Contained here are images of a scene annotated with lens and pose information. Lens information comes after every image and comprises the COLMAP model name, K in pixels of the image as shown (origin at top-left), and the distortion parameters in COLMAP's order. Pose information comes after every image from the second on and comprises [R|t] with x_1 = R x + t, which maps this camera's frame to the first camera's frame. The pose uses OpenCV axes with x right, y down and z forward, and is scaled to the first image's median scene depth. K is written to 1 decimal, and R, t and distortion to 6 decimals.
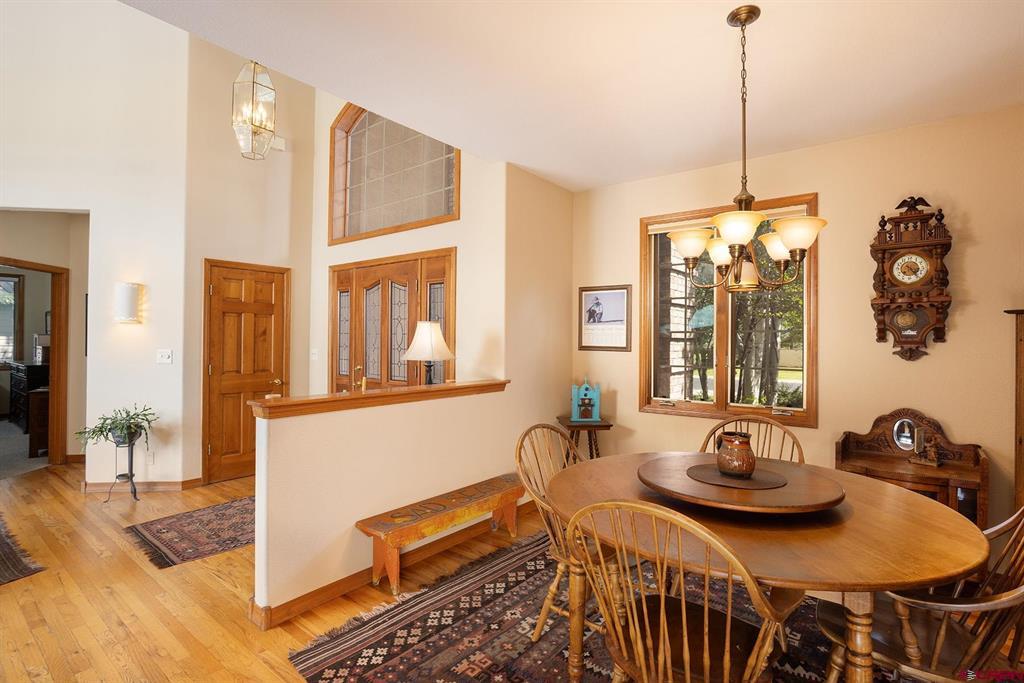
lens RADIAL K [[504.8, 0, 513.3], [0, 504.8, 339.5], [0, 0, 1]] dist [-0.064284, 0.039429]
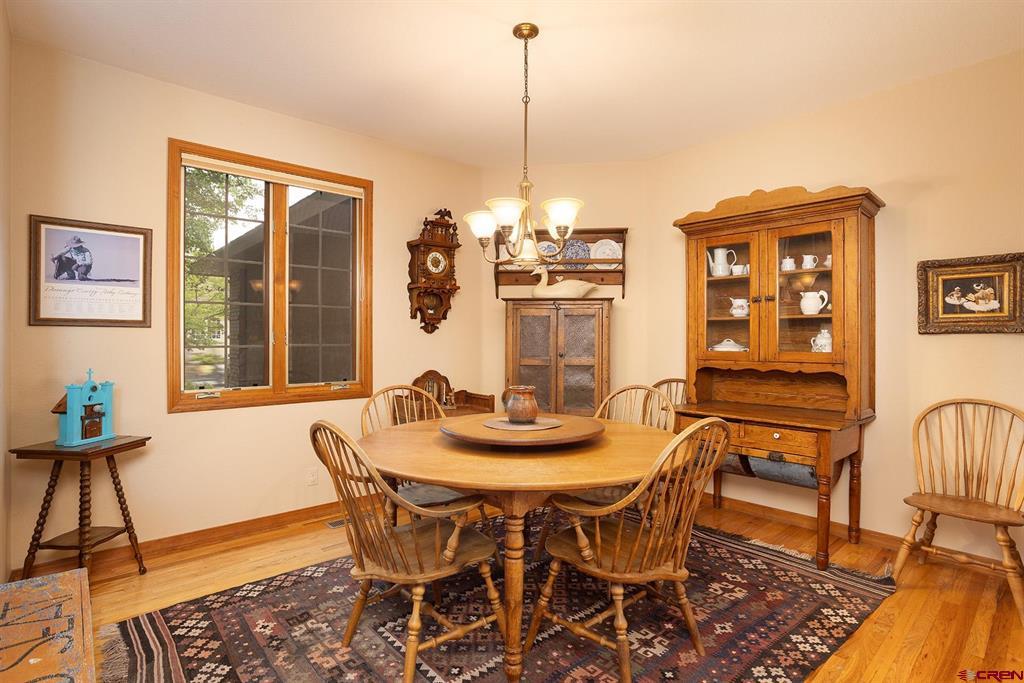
lens RADIAL K [[504.8, 0, 513.3], [0, 504.8, 339.5], [0, 0, 1]] dist [-0.064284, 0.039429]
pose [[0.188308, -0.015036, 0.981995, -0.452352], [-0.007017, 0.999837, 0.016655, 0.035087], [-0.982085, -0.010027, 0.188172, 0.525034]]
